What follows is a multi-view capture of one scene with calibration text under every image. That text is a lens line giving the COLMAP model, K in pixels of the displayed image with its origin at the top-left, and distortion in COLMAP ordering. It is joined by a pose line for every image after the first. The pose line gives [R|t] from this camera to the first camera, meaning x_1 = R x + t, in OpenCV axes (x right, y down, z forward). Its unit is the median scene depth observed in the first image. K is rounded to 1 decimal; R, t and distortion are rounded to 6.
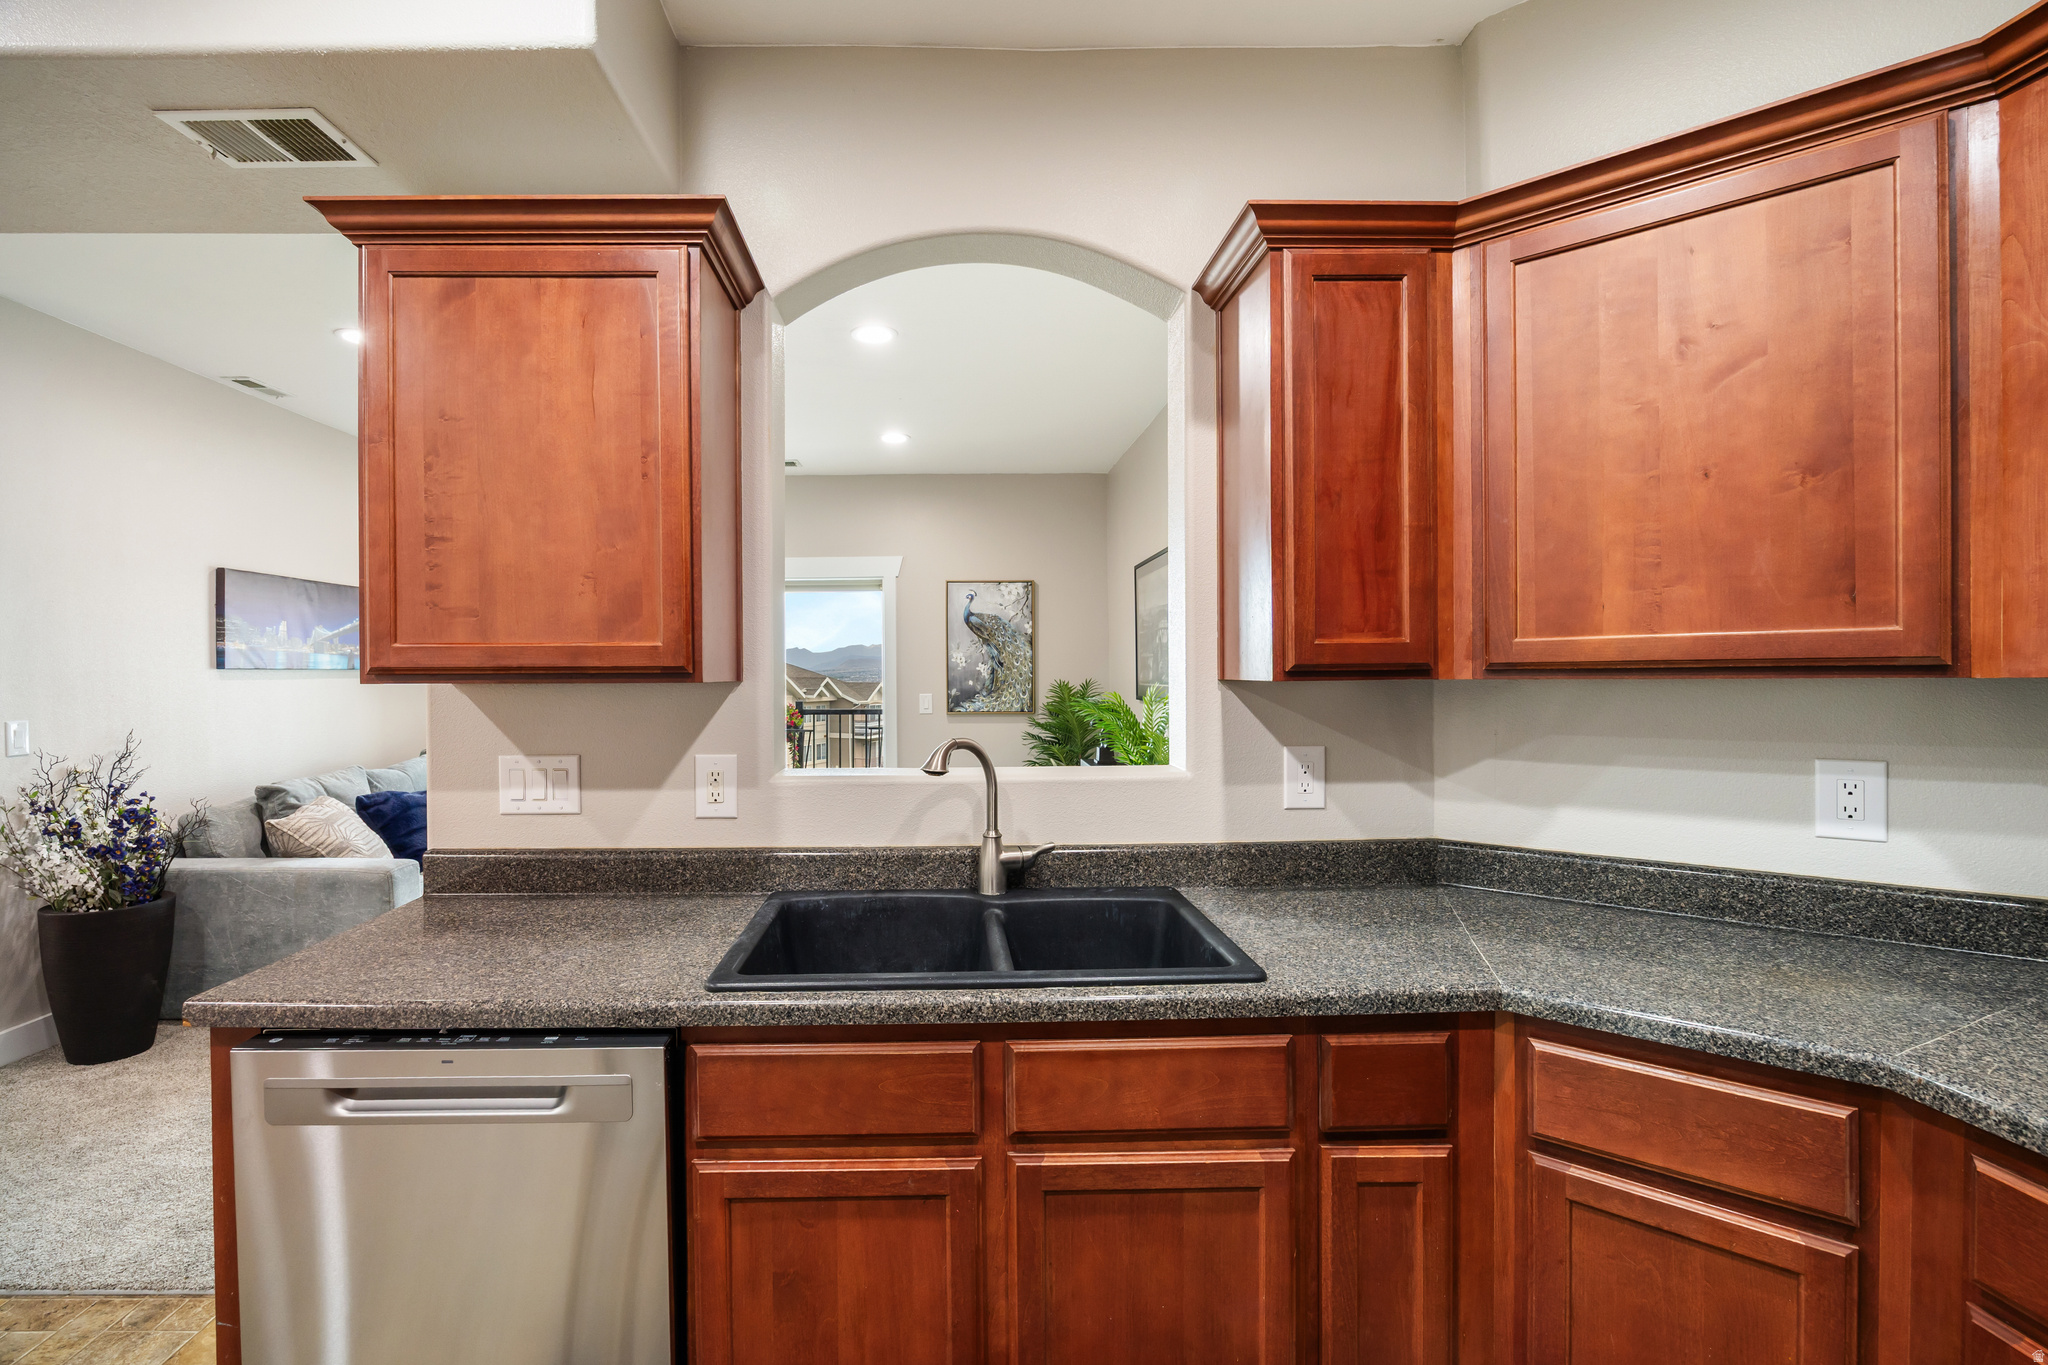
lens RADIAL K [[914.6, 0, 963.6], [0, 914.6, 682.4], [0, 0, 1]] dist [-0.015131, 0.000375]
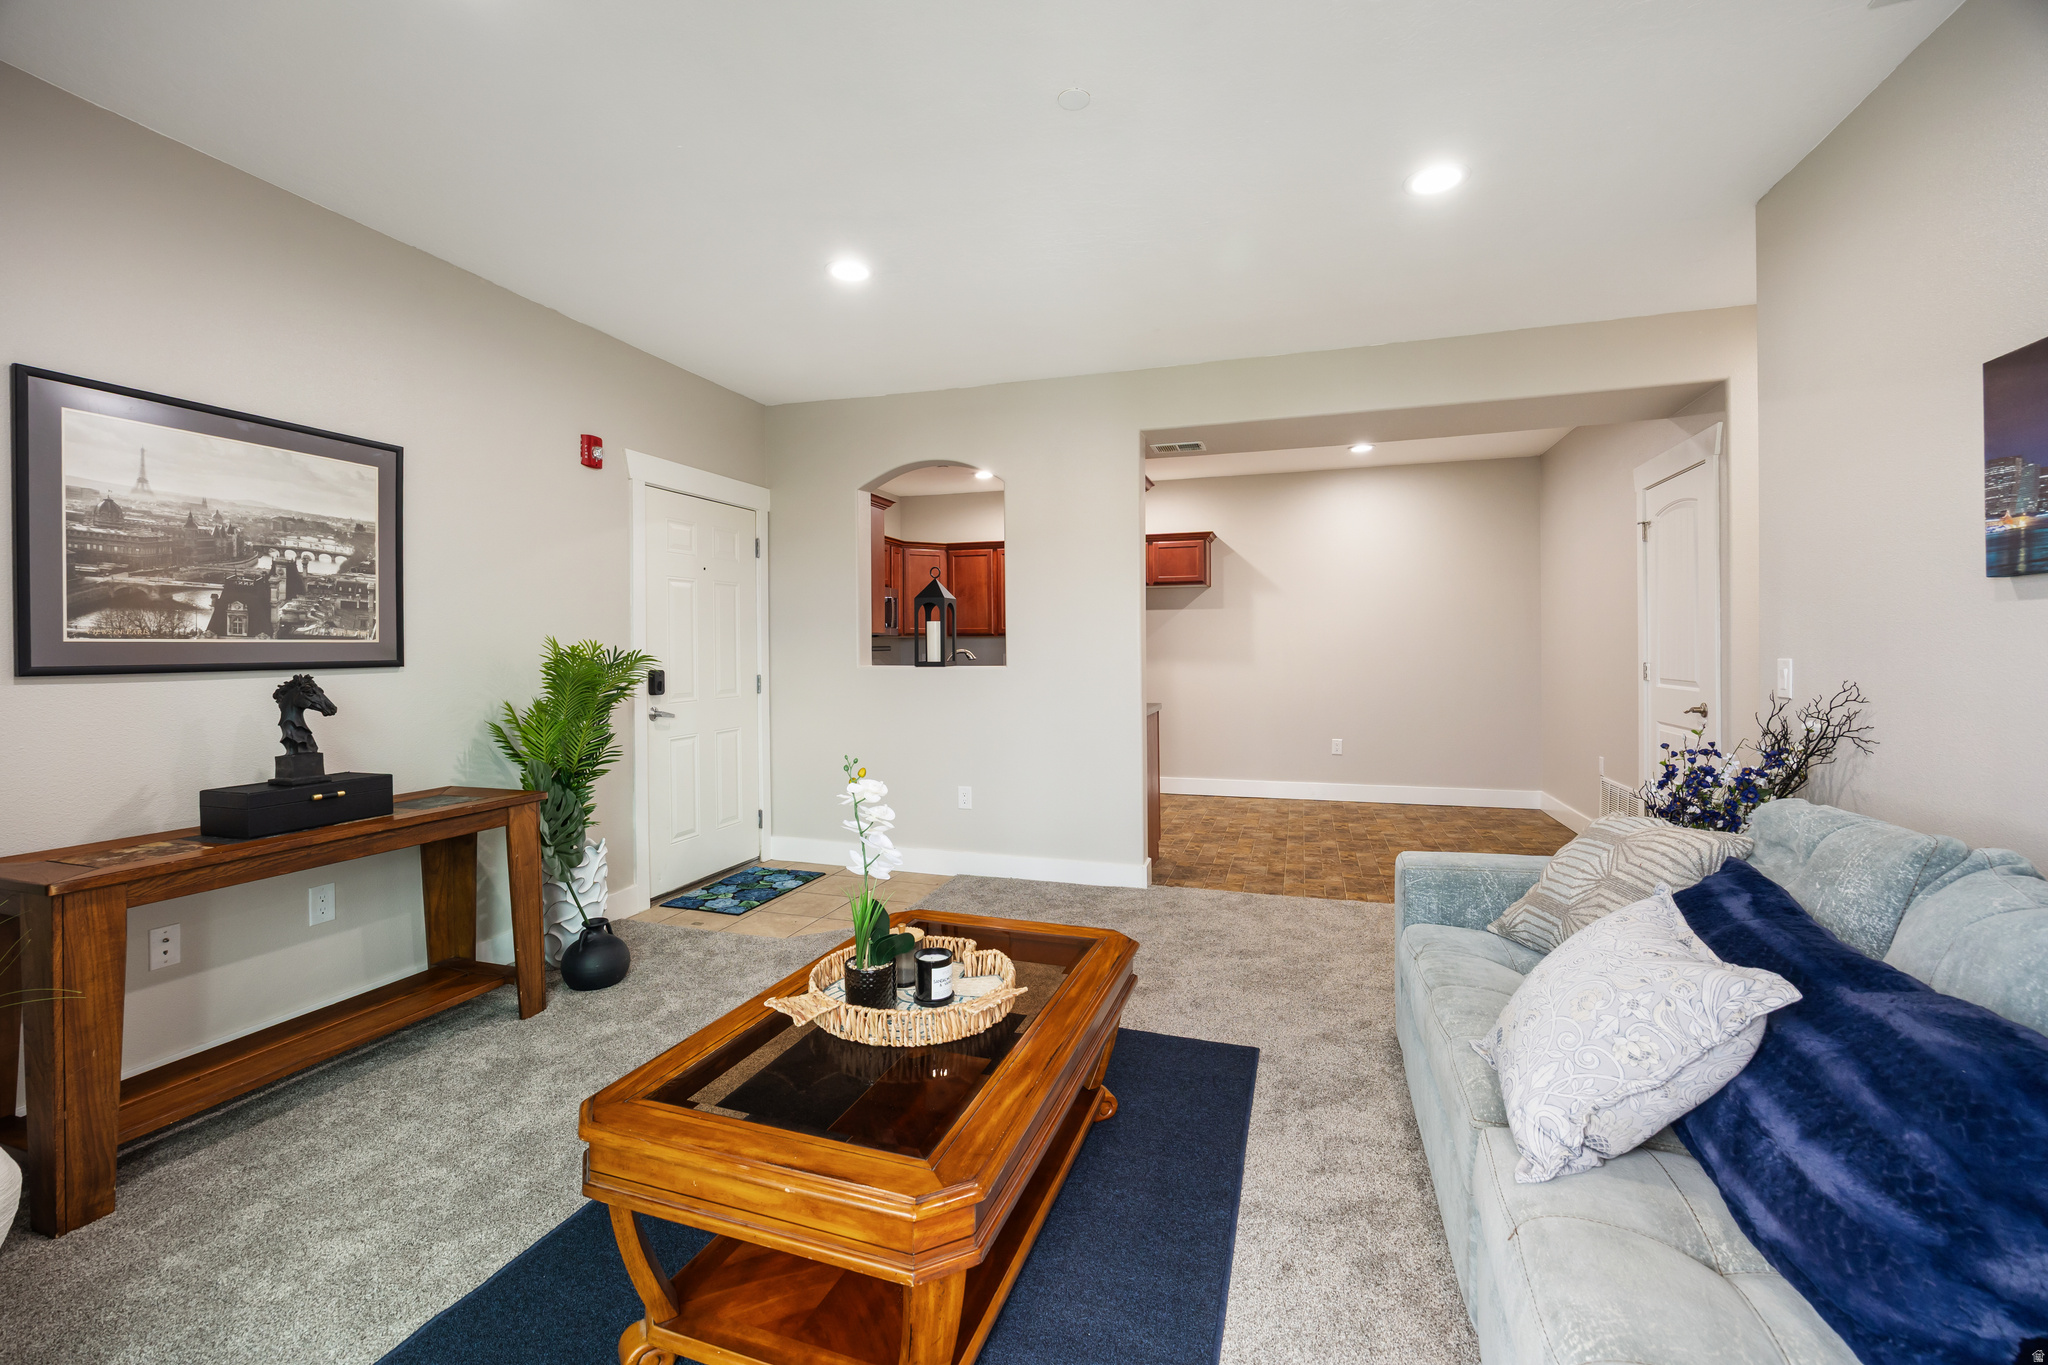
lens RADIAL K [[847.4, 0, 1007.1], [0, 847.4, 627.8], [0, 0, 1]] dist [-0.012146, 0.000048]
pose [[-0.935315, 0.017894, 0.353362, -1.119230], [0.014209, 0.999814, -0.013020, 0.021747], [-0.353530, -0.007157, -0.935396, 3.595060]]
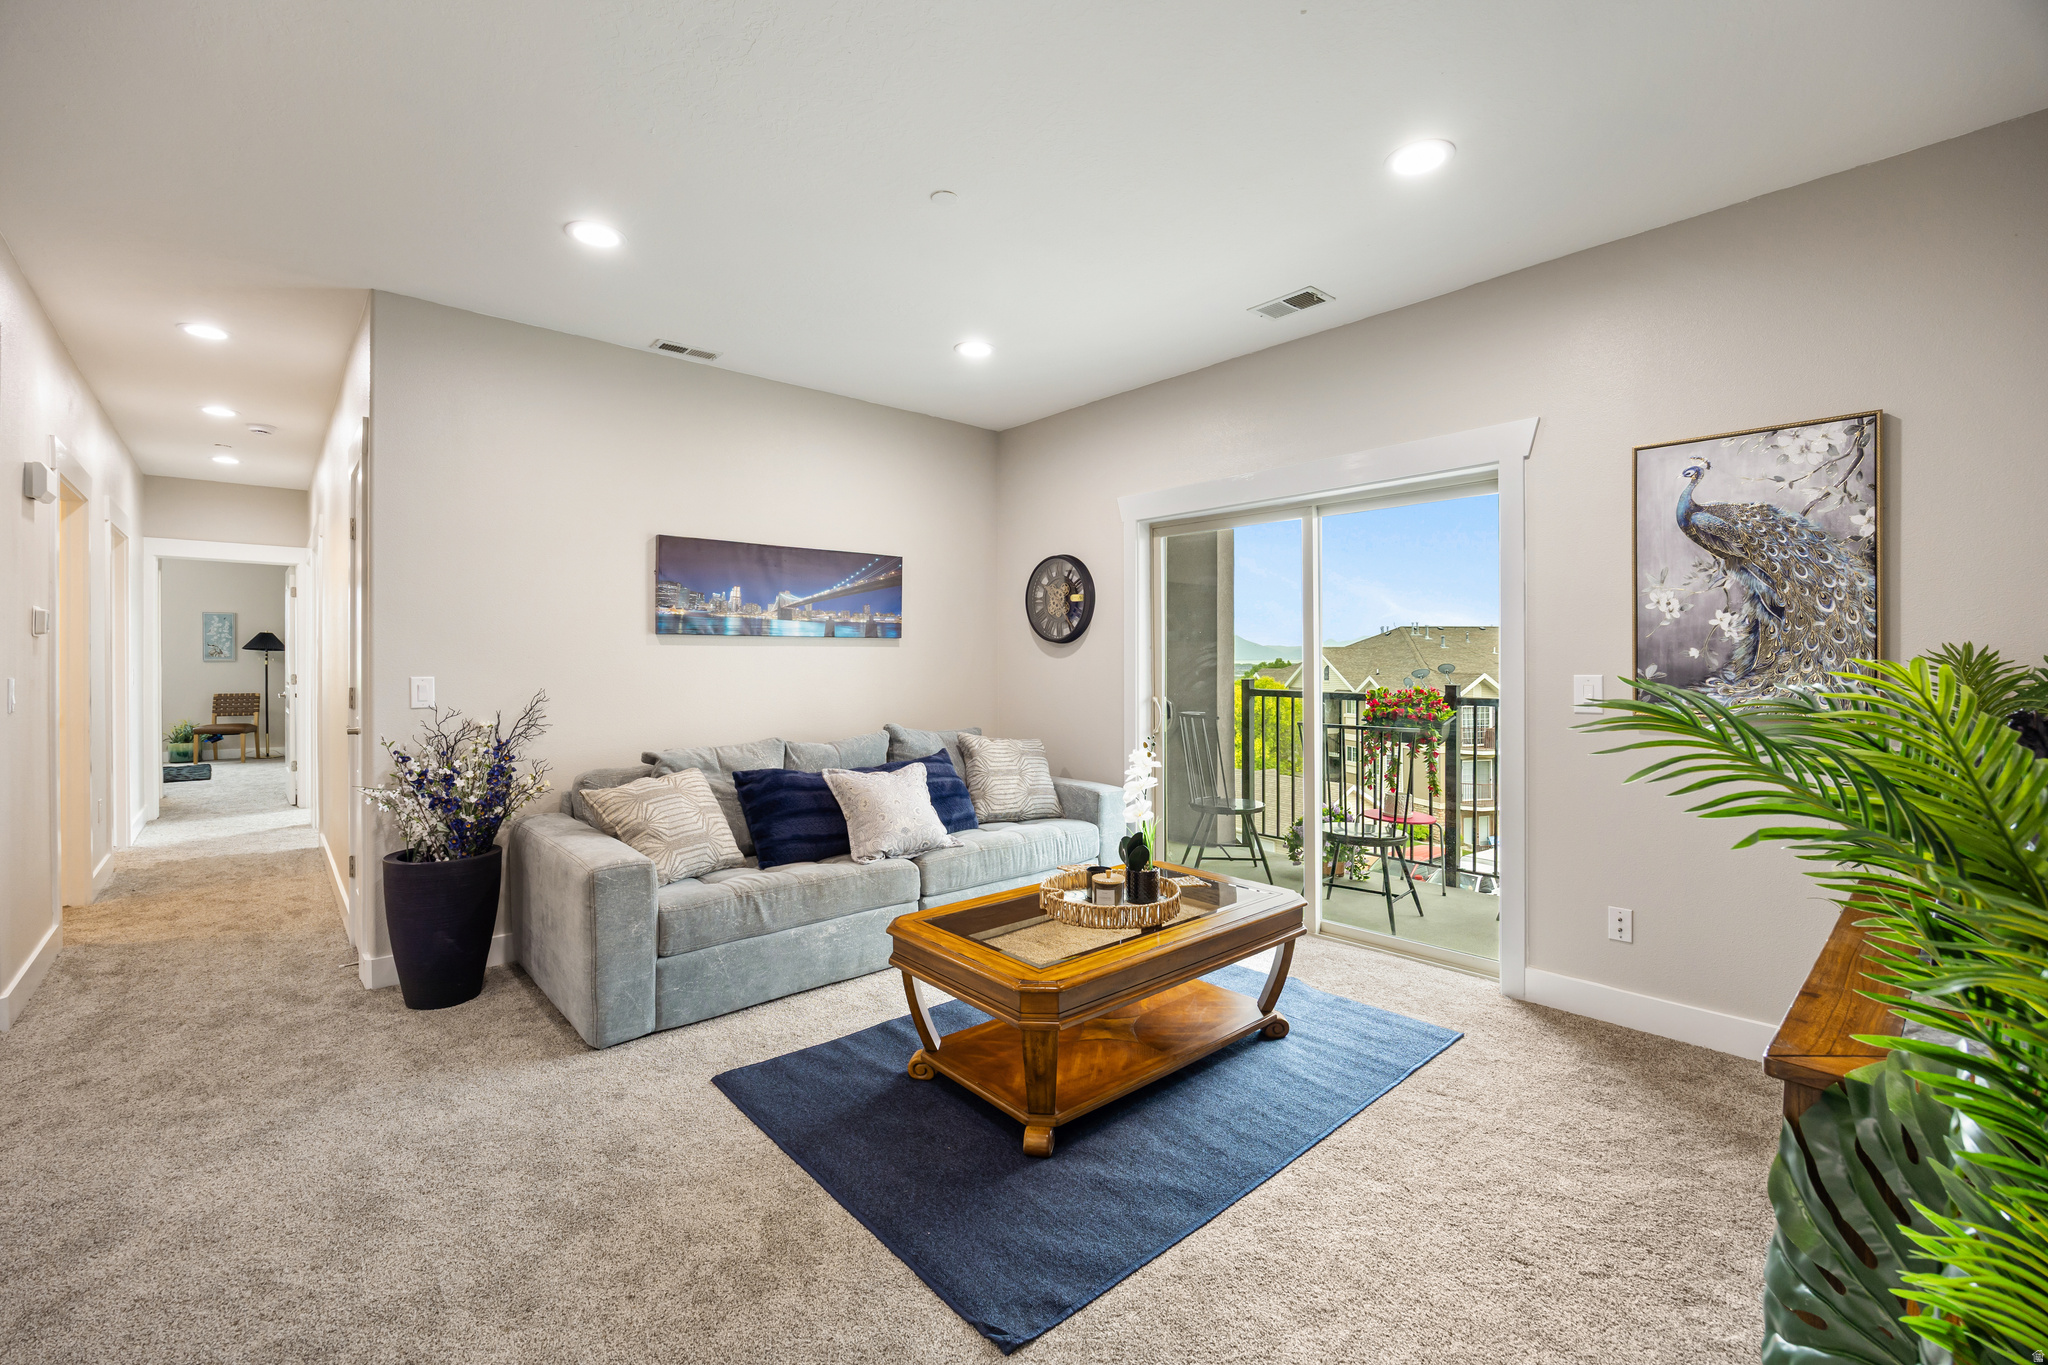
lens RADIAL K [[864.0, 0, 1025.4], [0, 864.0, 662.6], [0, 0, 1]] dist [-0.004415, 0.000172]
pose [[0.649139, 0.003551, -0.760661, 0.427817], [-0.010431, 0.999937, -0.004234, 0.038114], [0.760598, 0.010683, 0.649135, 1.547533]]
